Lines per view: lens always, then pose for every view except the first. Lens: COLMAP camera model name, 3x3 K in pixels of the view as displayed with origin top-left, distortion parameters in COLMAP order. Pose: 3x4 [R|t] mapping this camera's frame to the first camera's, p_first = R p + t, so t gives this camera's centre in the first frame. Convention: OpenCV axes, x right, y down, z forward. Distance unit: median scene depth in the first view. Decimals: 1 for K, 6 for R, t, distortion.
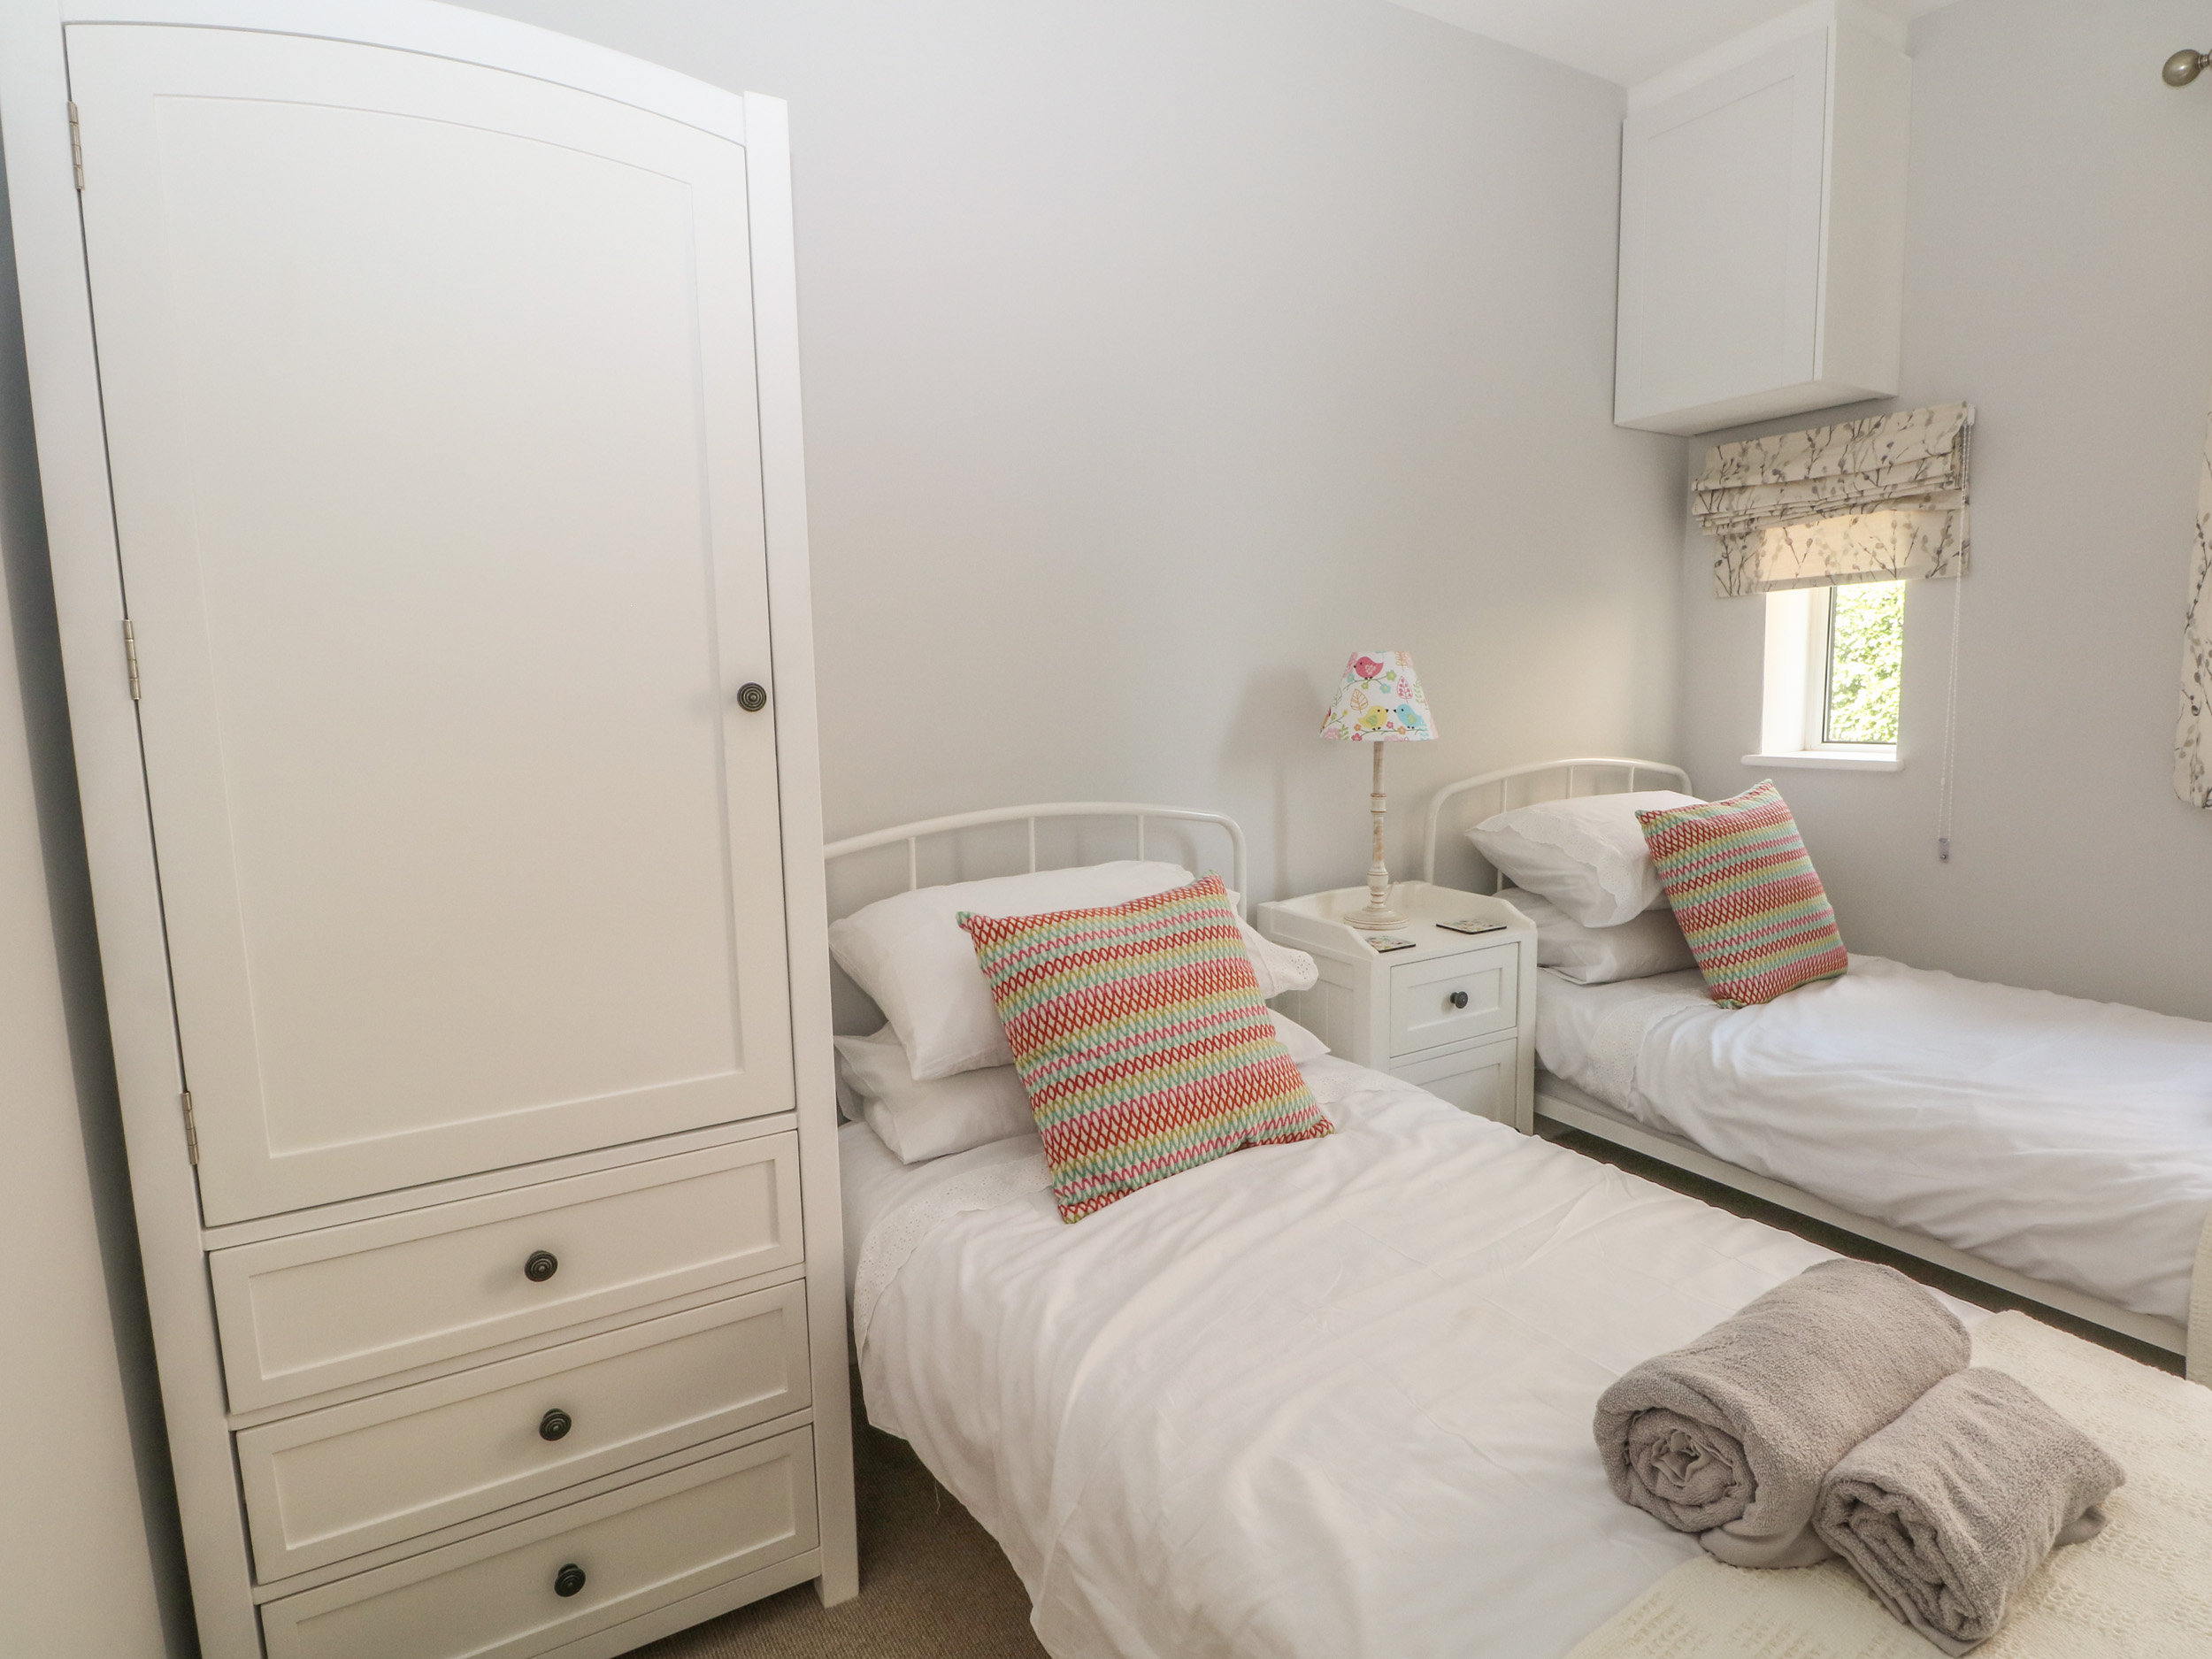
lens RADIAL K [[1215.9, 0, 1106.0], [0, 1215.9, 829.5], [0, 0, 1]] dist [0.002107, -0.013987]
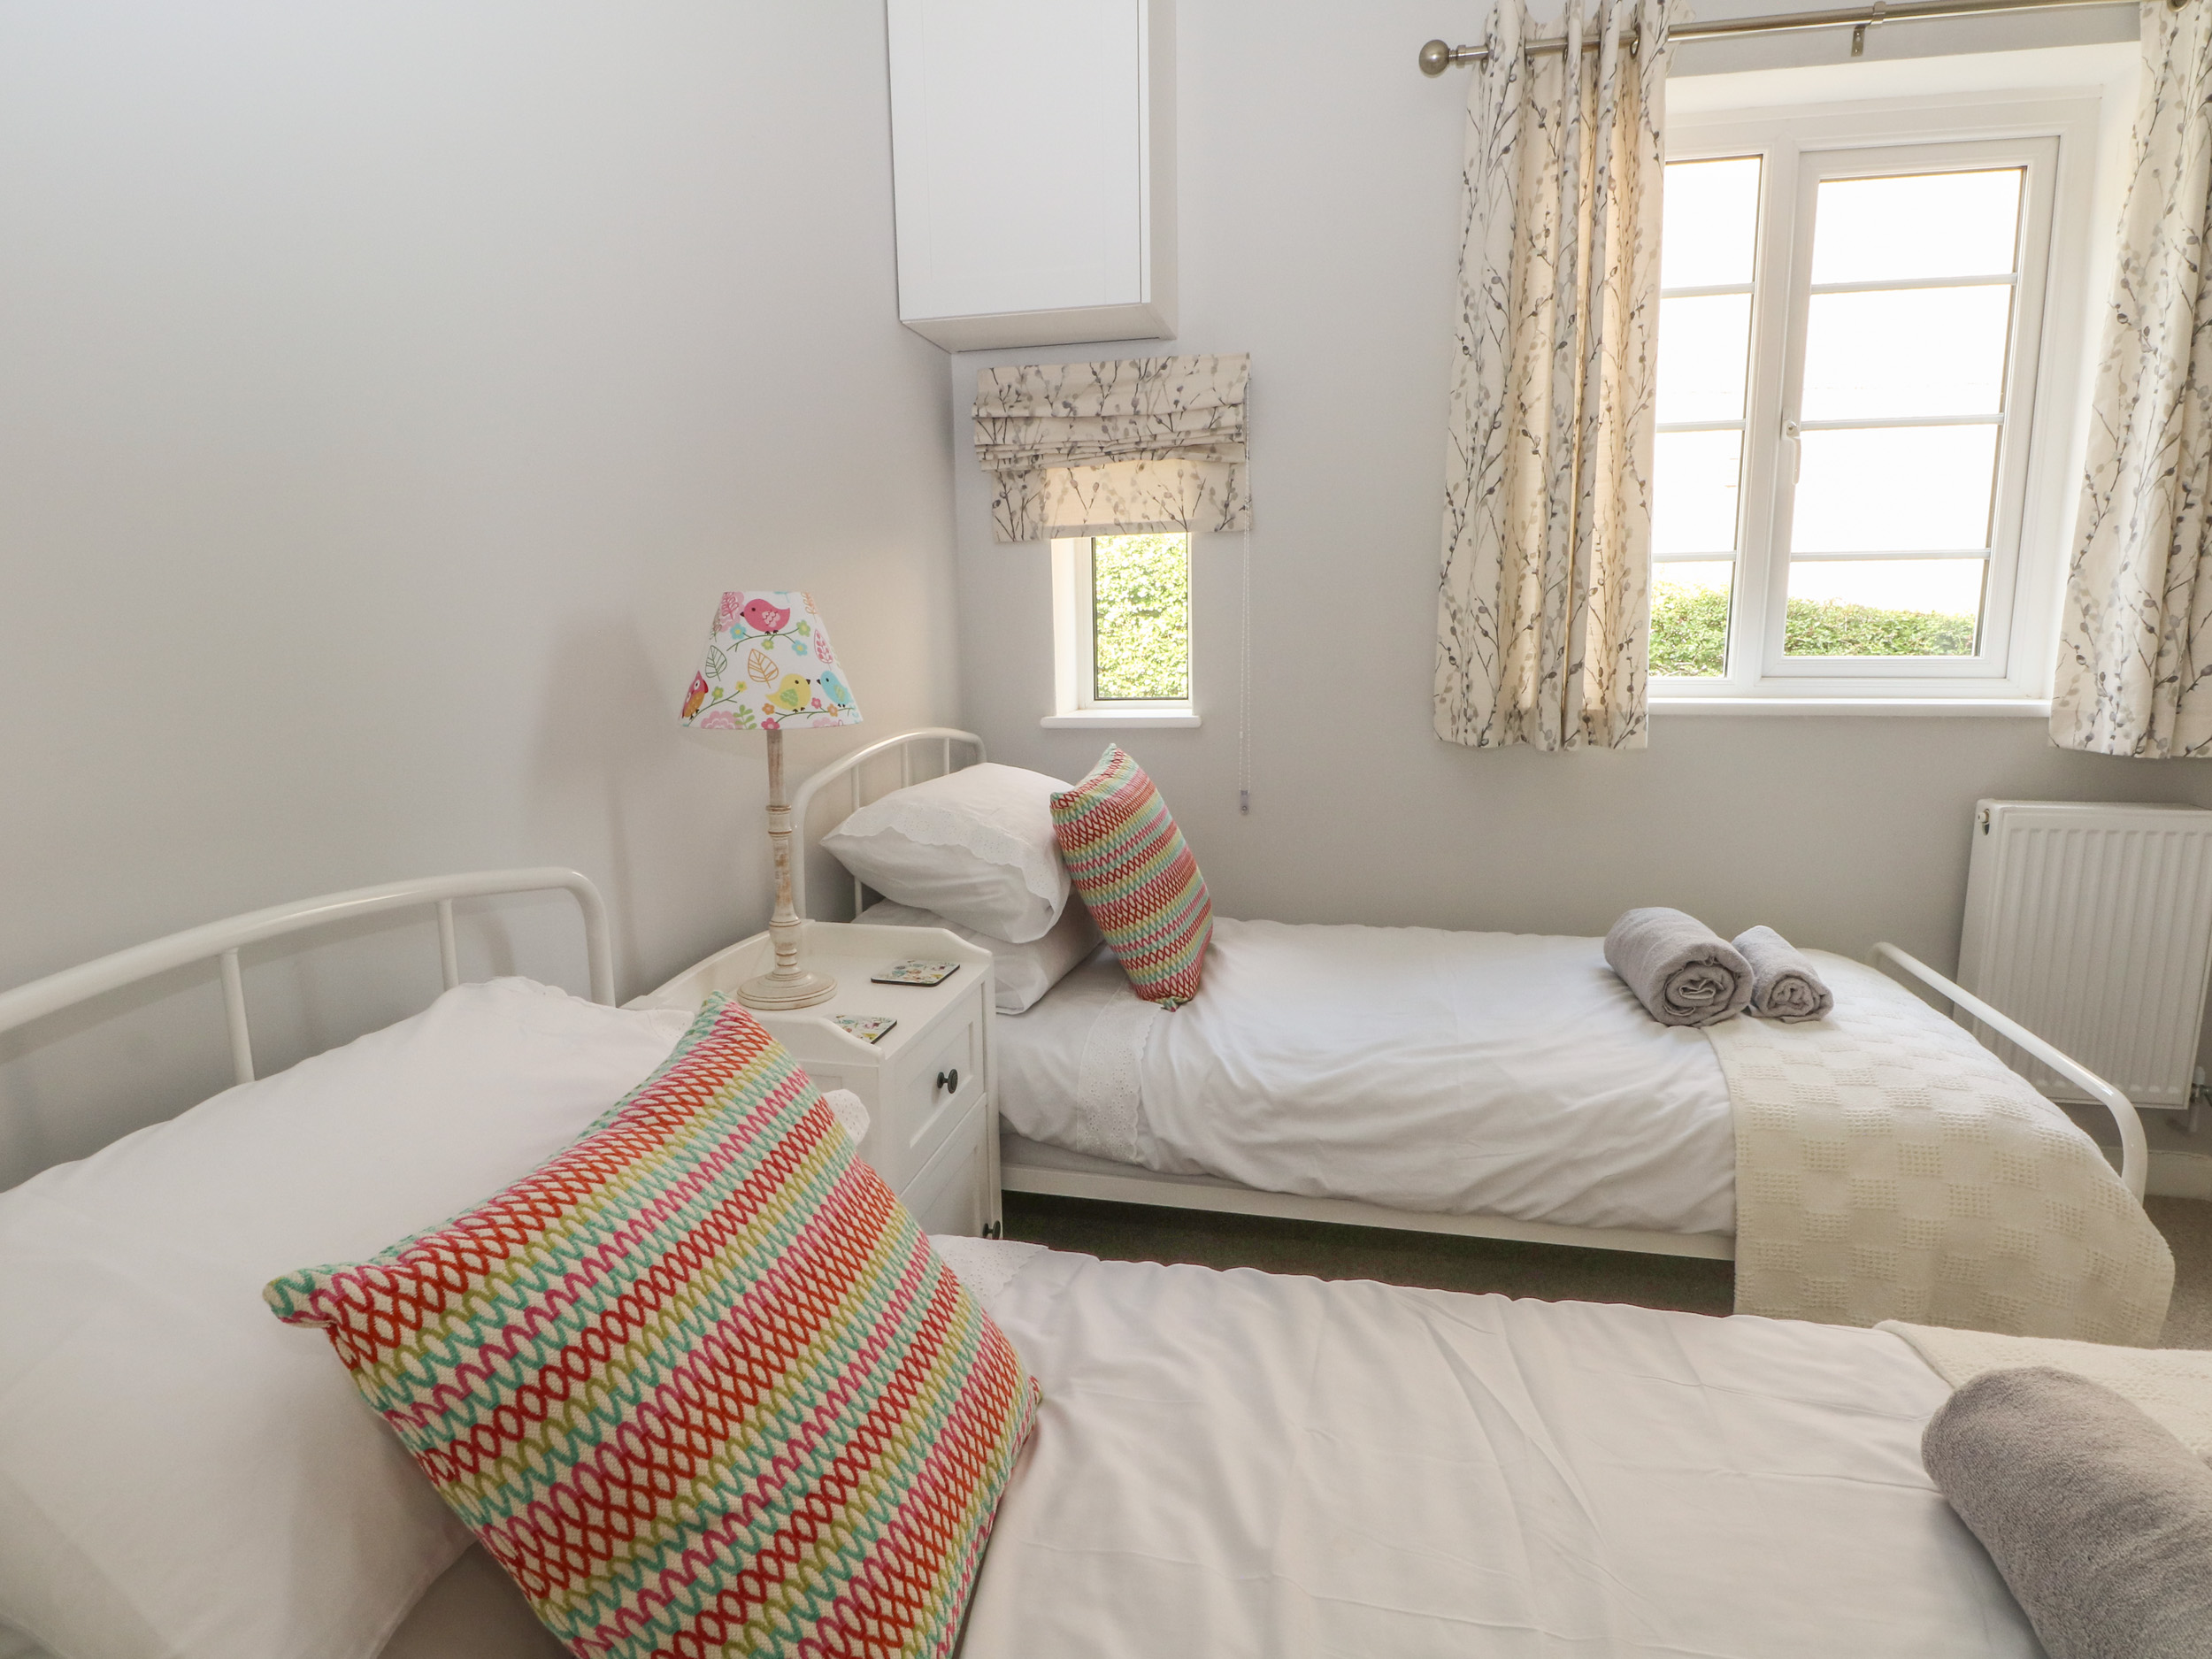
lens RADIAL K [[1215.9, 0, 1106.0], [0, 1215.9, 829.5], [0, 0, 1]] dist [0.002107, -0.013987]
pose [[0.676551, -0.117074, 0.727030, -0.140852], [0.091740, 0.992990, 0.074532, -0.049088], [-0.730659, 0.016273, 0.682548, 0.404929]]
